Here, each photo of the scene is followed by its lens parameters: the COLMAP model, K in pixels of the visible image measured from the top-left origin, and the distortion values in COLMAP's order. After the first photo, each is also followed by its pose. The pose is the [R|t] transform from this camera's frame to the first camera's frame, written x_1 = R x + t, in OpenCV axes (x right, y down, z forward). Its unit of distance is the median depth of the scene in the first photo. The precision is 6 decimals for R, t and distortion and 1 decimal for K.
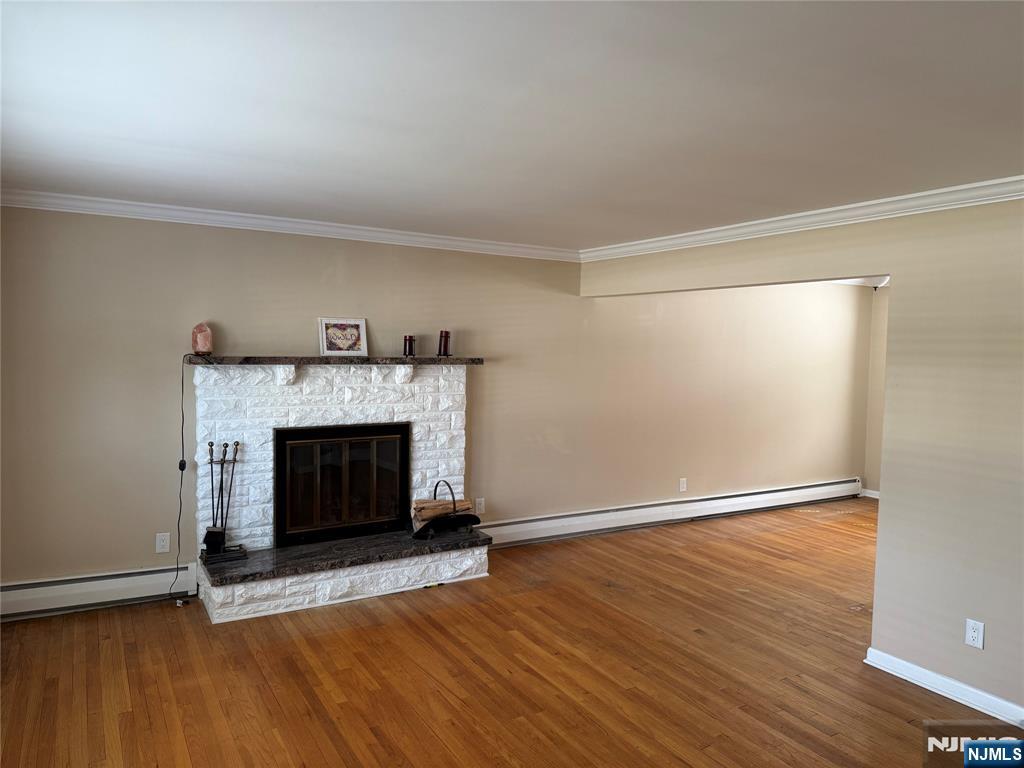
lens RADIAL K [[713.6, 0, 506.9], [0, 713.6, 382.7], [0, 0, 1]] dist [0.061199, -0.100448]
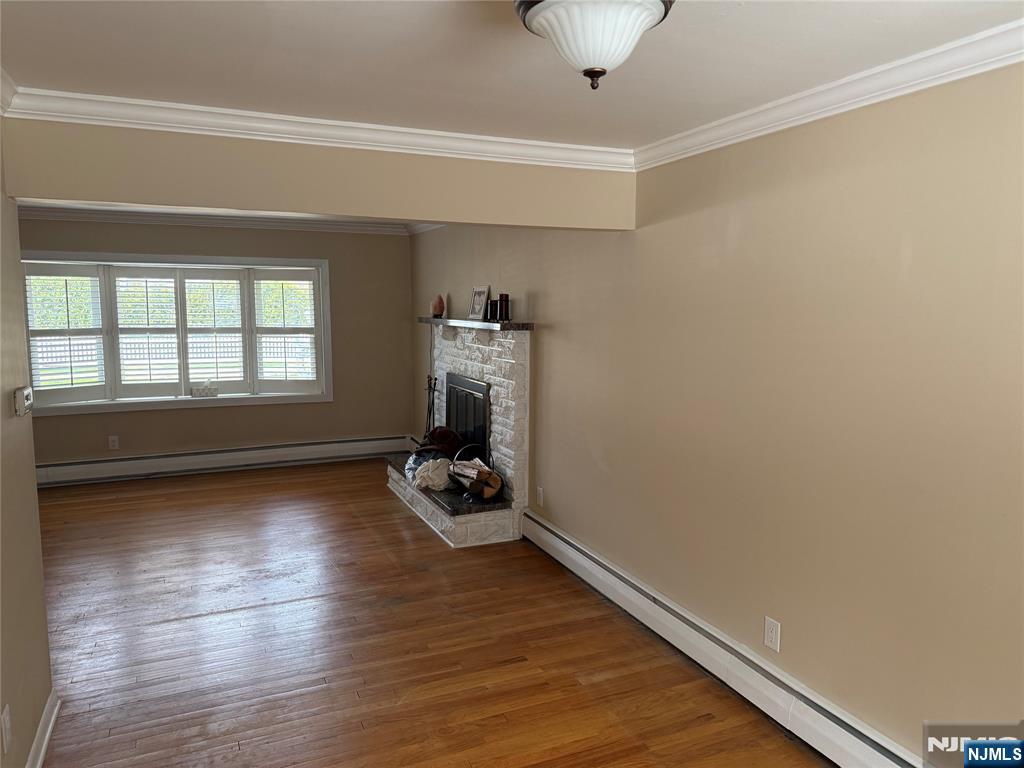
lens RADIAL K [[713.6, 0, 506.9], [0, 713.6, 382.7], [0, 0, 1]] dist [0.061199, -0.100448]
pose [[-0.111900, 0.098126, -0.988863, 0.821704], [-0.060886, 0.992566, 0.105383, -0.053586], [0.991852, 0.072000, -0.105094, 1.059342]]
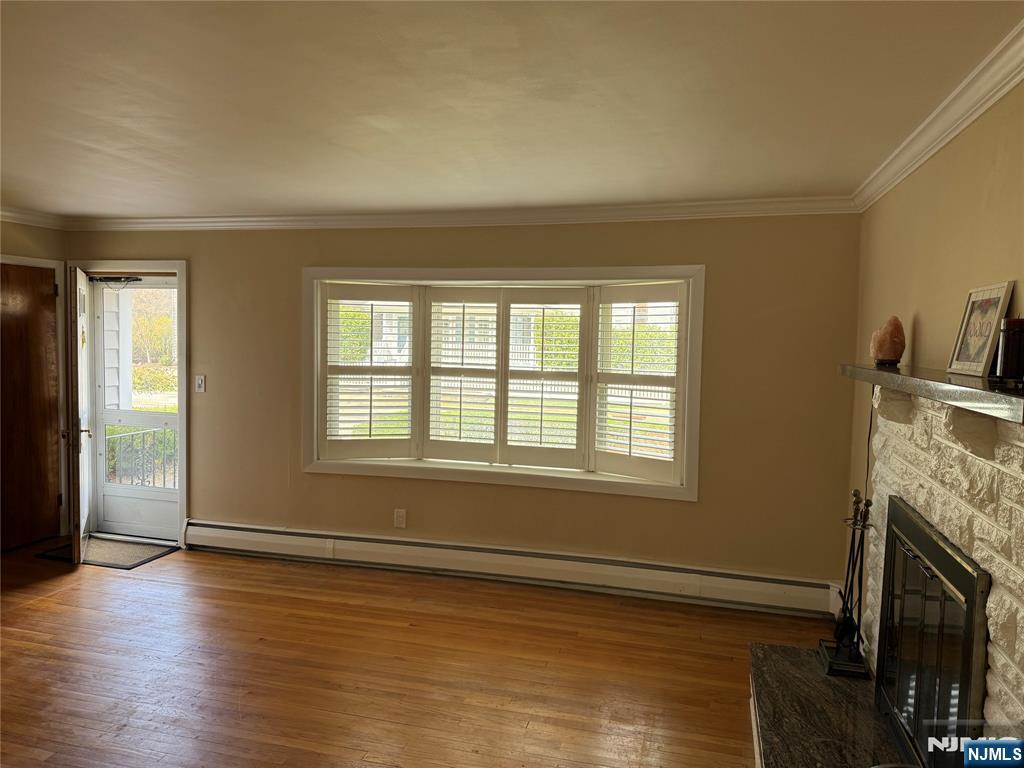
lens RADIAL K [[713.6, 0, 506.9], [0, 713.6, 382.7], [0, 0, 1]] dist [0.061199, -0.100448]
pose [[-0.711286, 0.015700, -0.702727, 0.247102], [-0.066665, 0.993737, 0.089678, -0.046855], [0.699734, 0.110634, -0.705785, 1.000040]]
